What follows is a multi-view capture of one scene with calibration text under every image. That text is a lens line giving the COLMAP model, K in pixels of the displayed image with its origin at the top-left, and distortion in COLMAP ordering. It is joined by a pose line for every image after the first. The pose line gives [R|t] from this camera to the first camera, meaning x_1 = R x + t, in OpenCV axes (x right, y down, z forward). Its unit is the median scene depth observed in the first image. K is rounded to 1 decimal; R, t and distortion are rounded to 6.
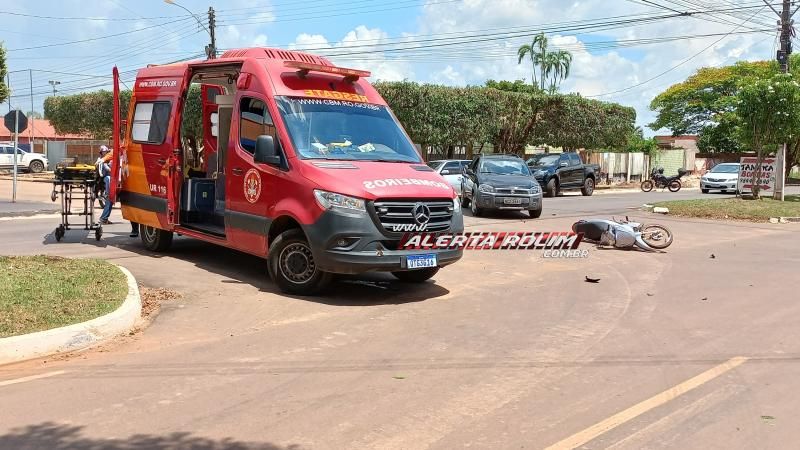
lens RADIAL K [[685.6, 0, 404.6], [0, 685.6, 235.7], [0, 0, 1]] dist [0.083290, -0.108914]
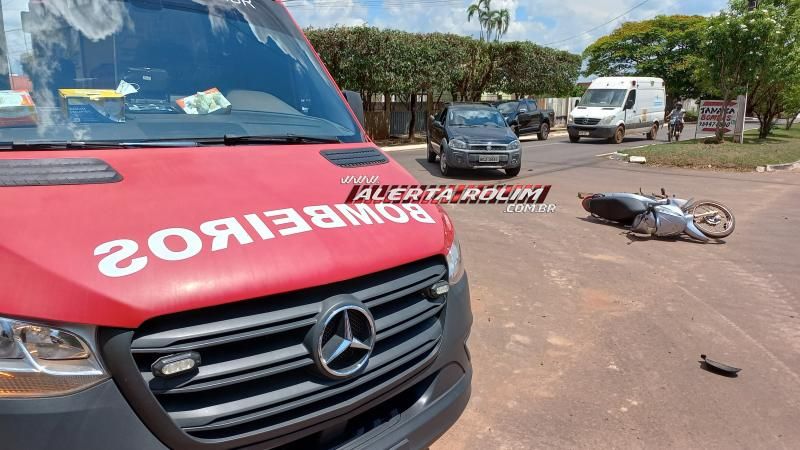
lens RADIAL K [[543.3, 0, 404.1], [0, 543.3, 239.4], [0, 0, 1]] dist [0.047412, -0.050073]
pose [[0.998423, -0.032027, 0.046107, 0.031438], [0.025826, 0.991267, 0.129317, -0.078628], [-0.049846, -0.127922, 0.990531, 0.605498]]
